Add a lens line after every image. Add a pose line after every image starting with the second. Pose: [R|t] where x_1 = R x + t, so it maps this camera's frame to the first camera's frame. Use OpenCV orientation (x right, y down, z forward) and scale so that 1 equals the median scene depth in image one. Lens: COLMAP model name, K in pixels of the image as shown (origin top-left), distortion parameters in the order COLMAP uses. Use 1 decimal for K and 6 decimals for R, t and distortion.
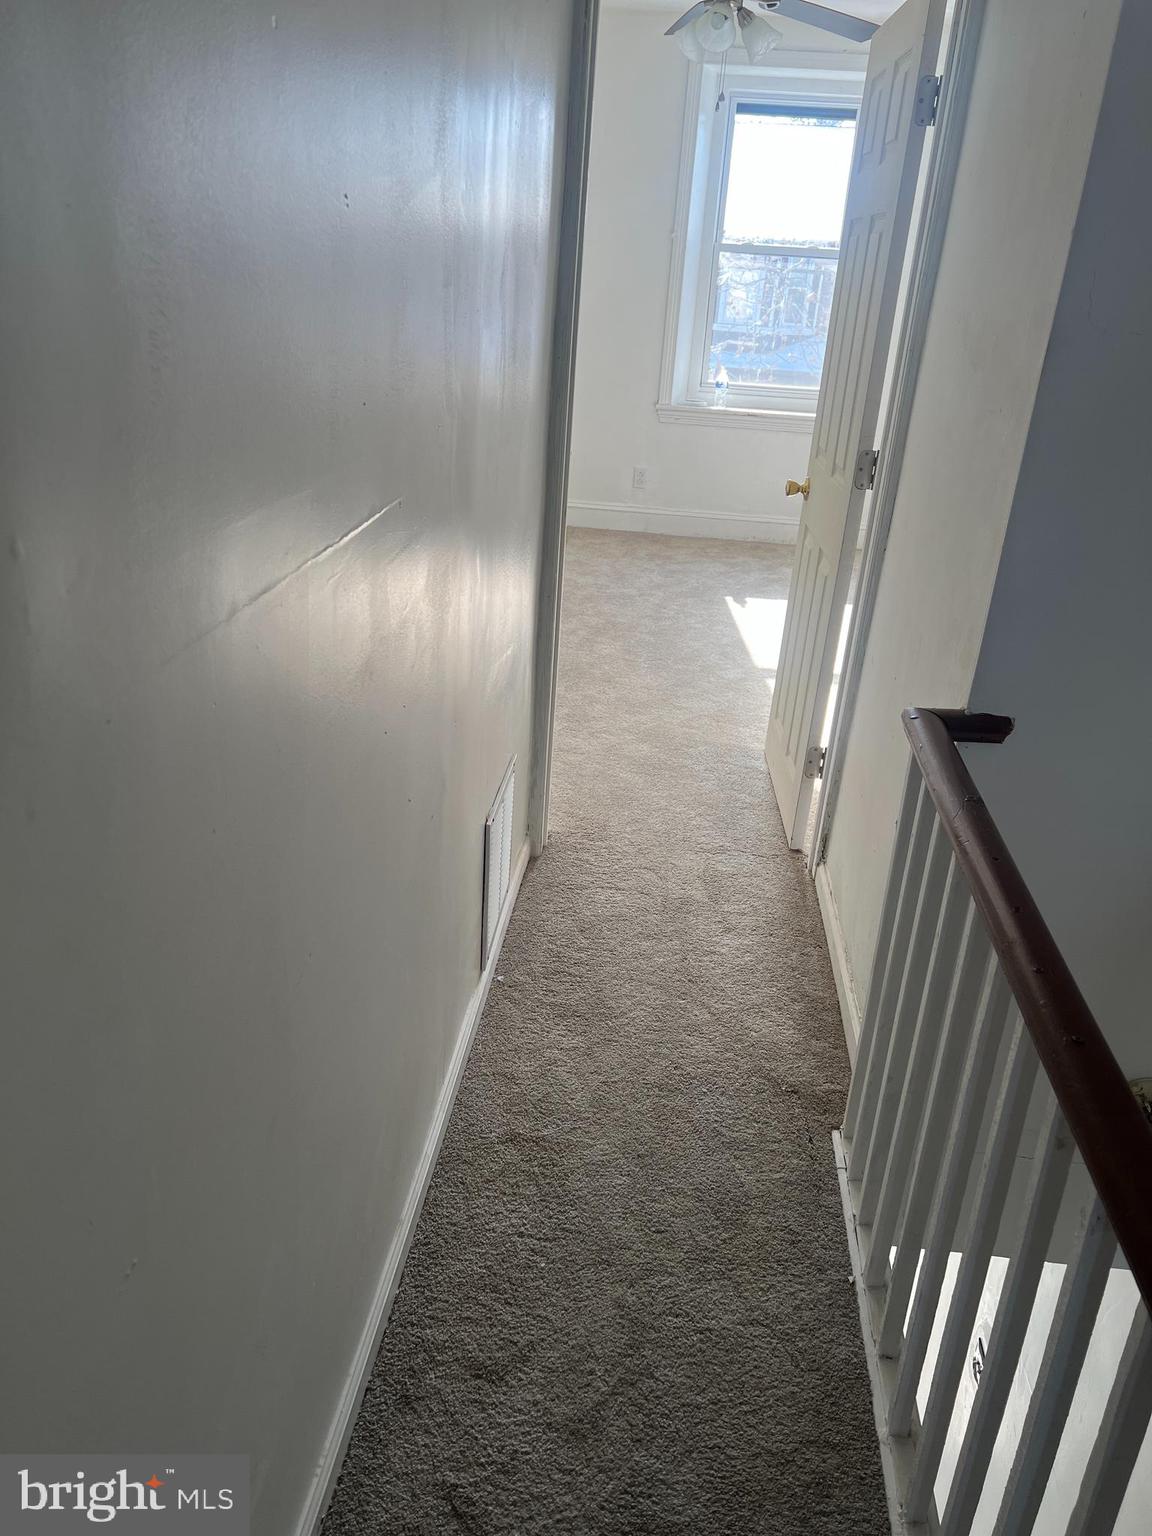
lens RADIAL K [[1169.7, 0, 561.6], [0, 1169.7, 783.6], [0, 0, 1]] dist [0.014627, -0.043256]
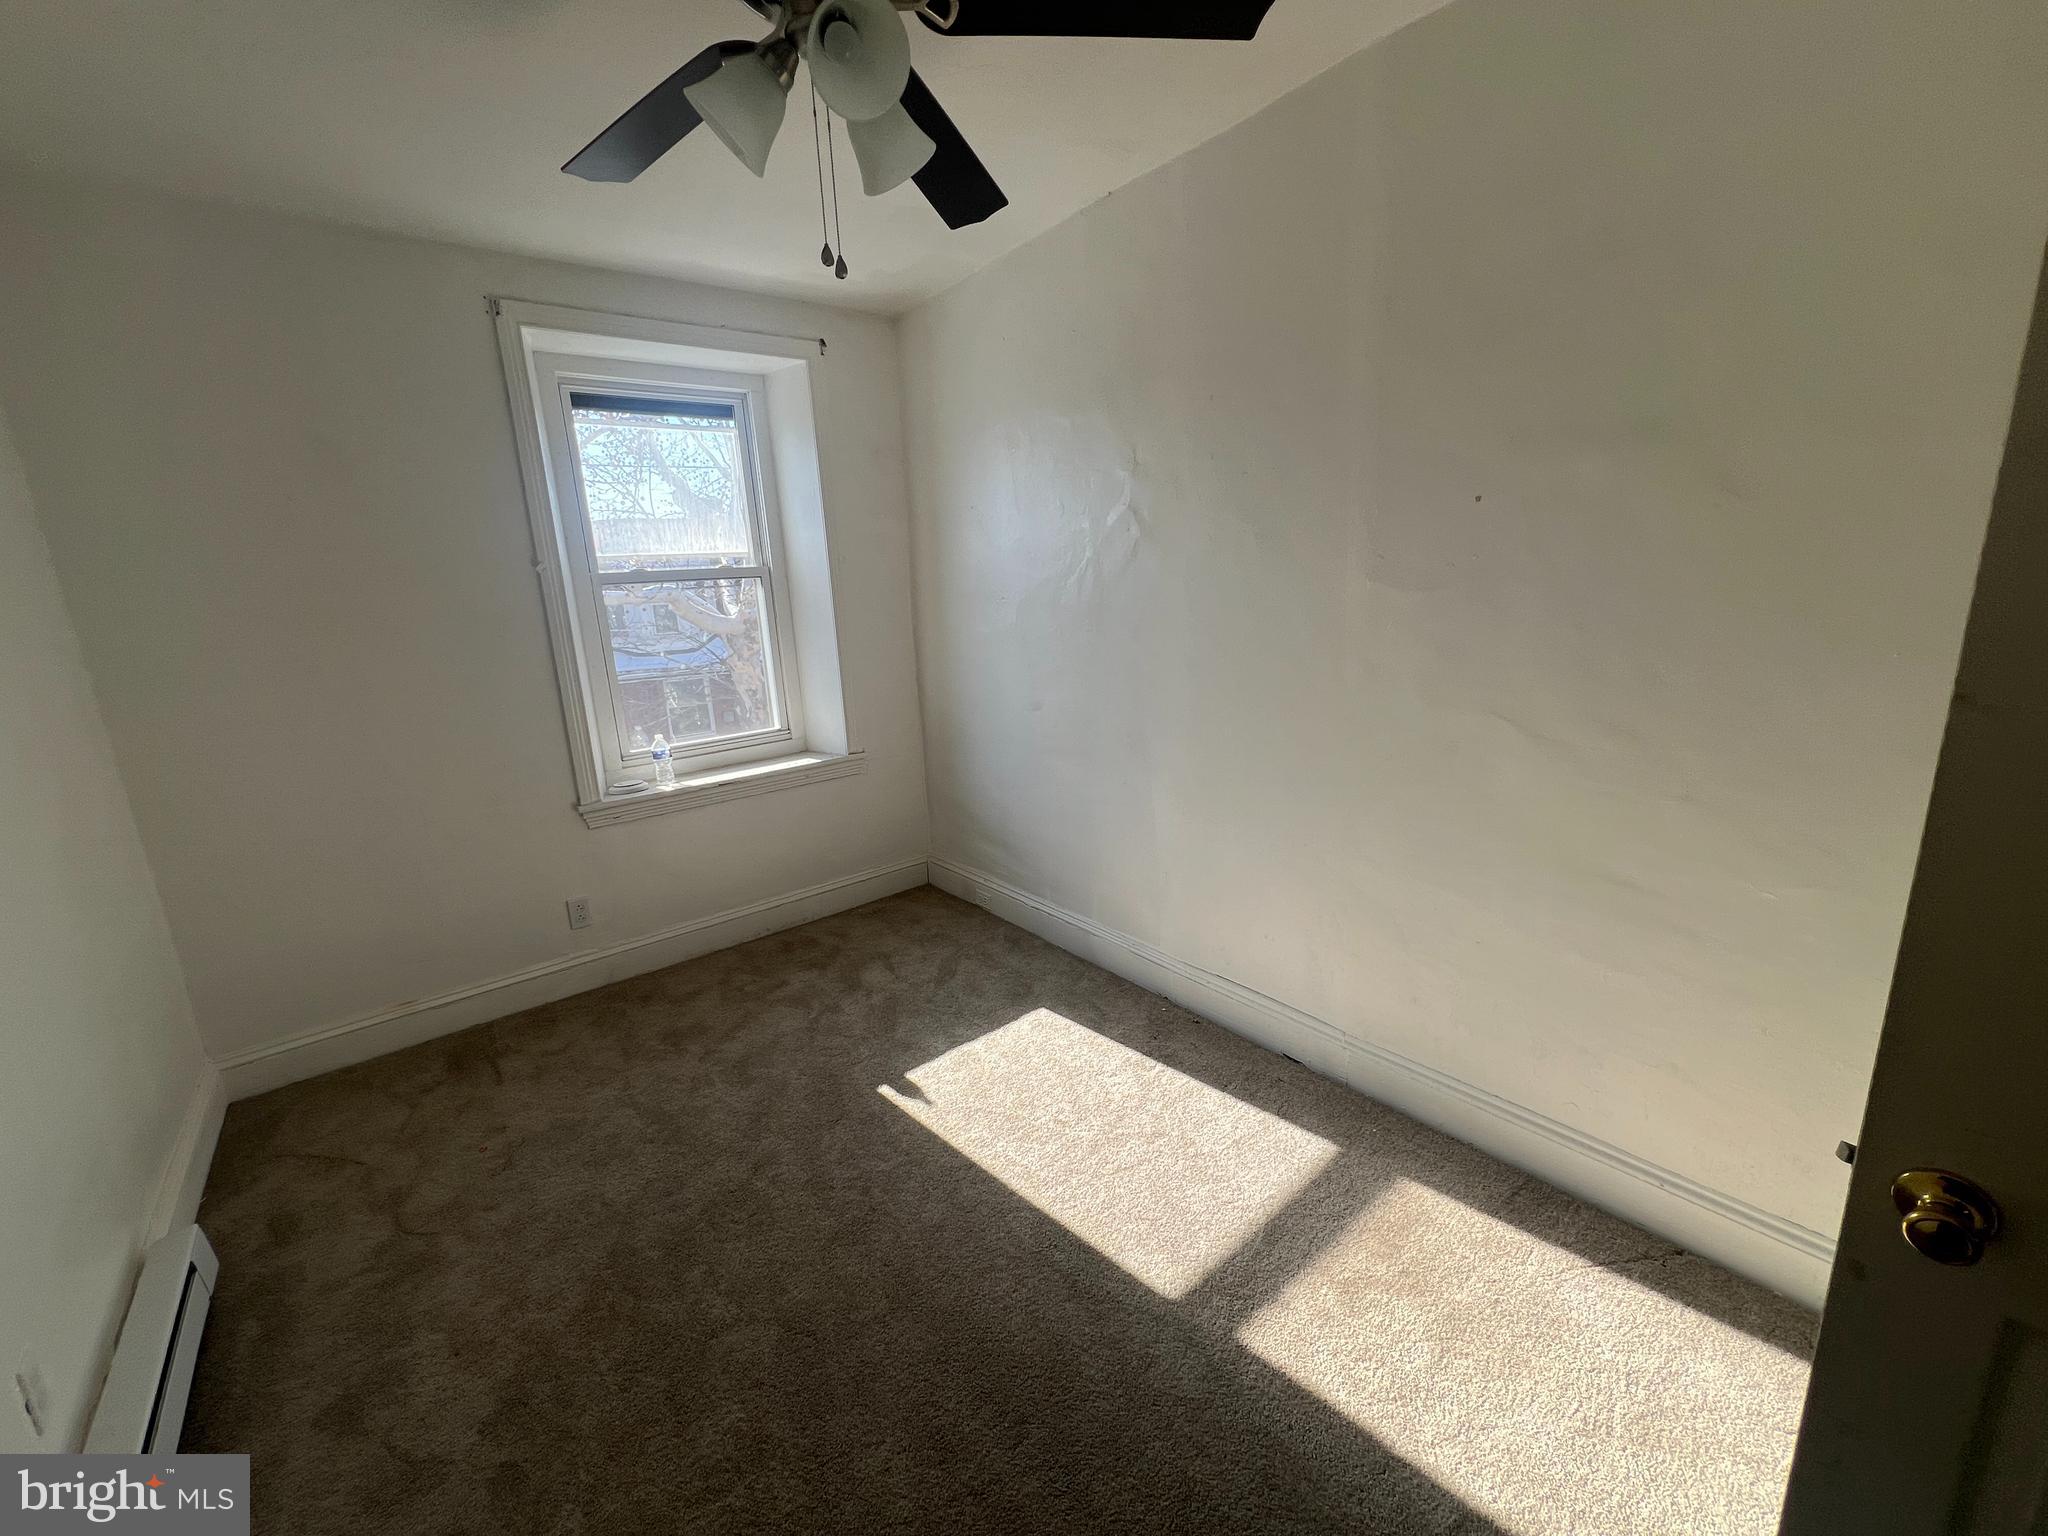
lens RADIAL K [[821.3, 0, 1027.6], [0, 821.3, 755.1], [0, 0, 1]] dist [0.001106, 0.000059]
pose [[0.700838, -0.244637, 0.670059, -0.114991], [0.373212, 0.926278, -0.052174, -0.586805], [-0.607897, 0.286640, 0.740472, 1.248532]]
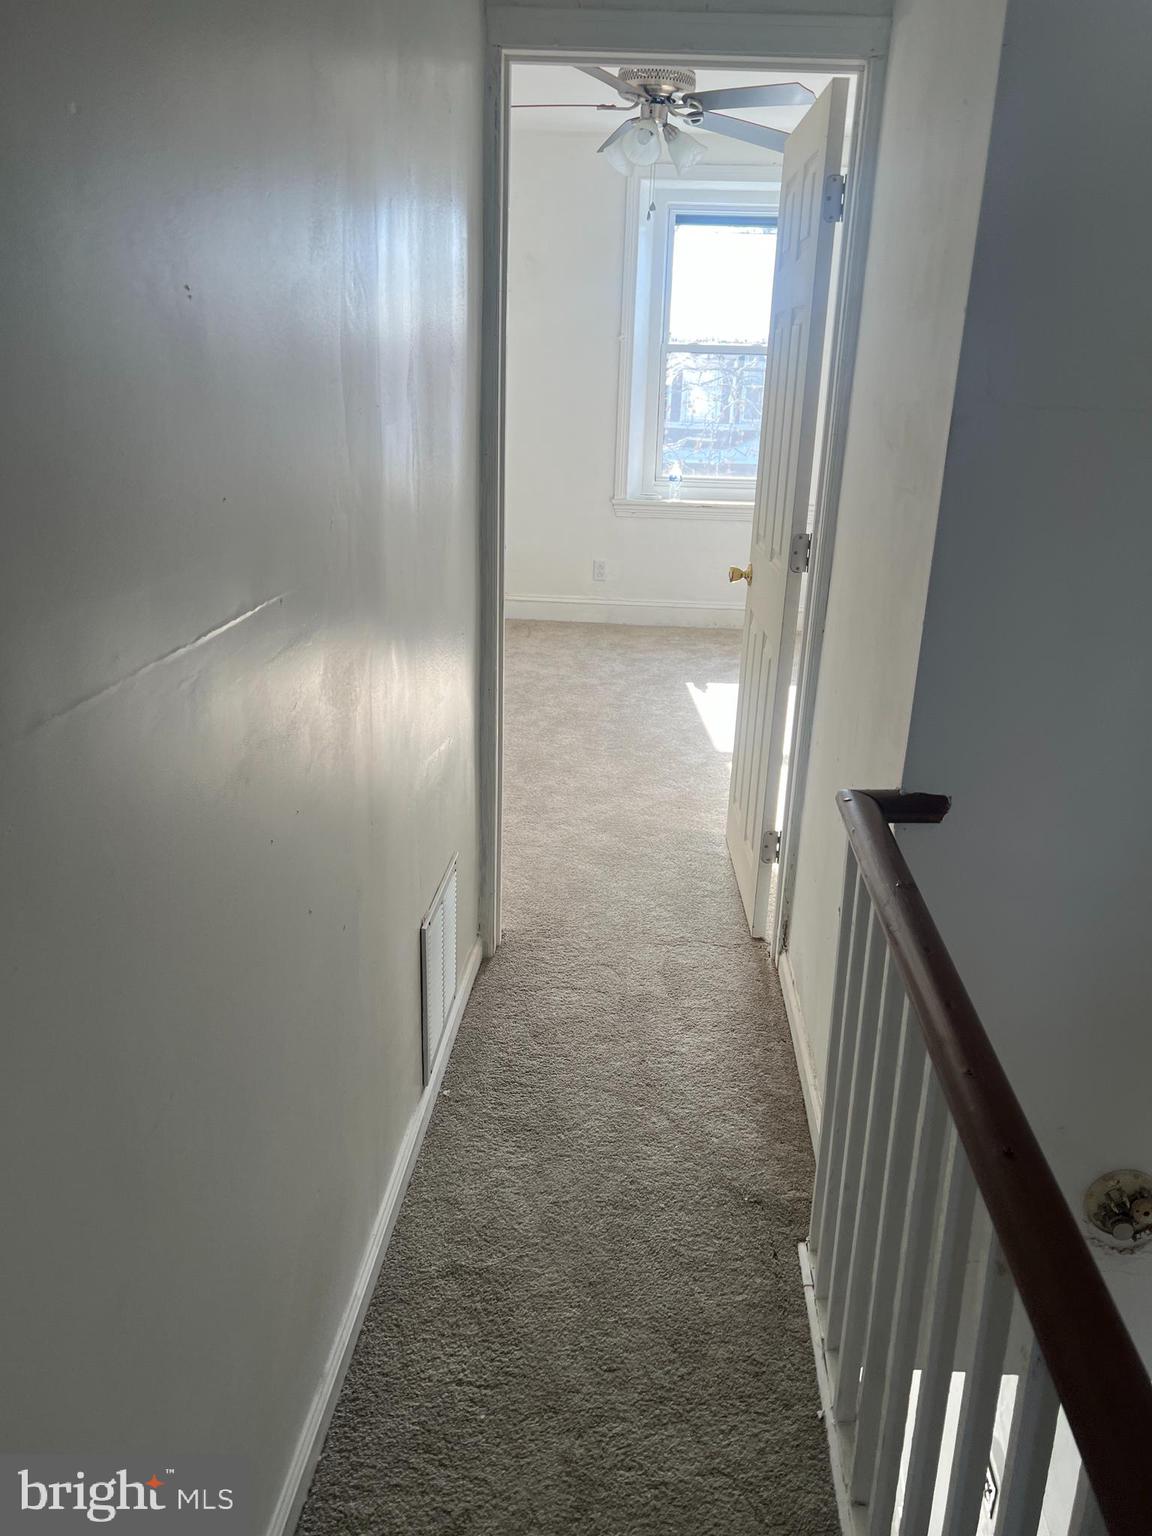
lens RADIAL K [[1169.7, 0, 586.7], [0, 1169.7, 752.9], [0, 0, 1]] dist [0.014627, -0.043256]
pose [[0.998659, -0.039466, 0.033510, 0.040529], [0.042691, 0.993897, -0.101718, -0.004304], [-0.029291, 0.103012, 0.994249, 0.030993]]
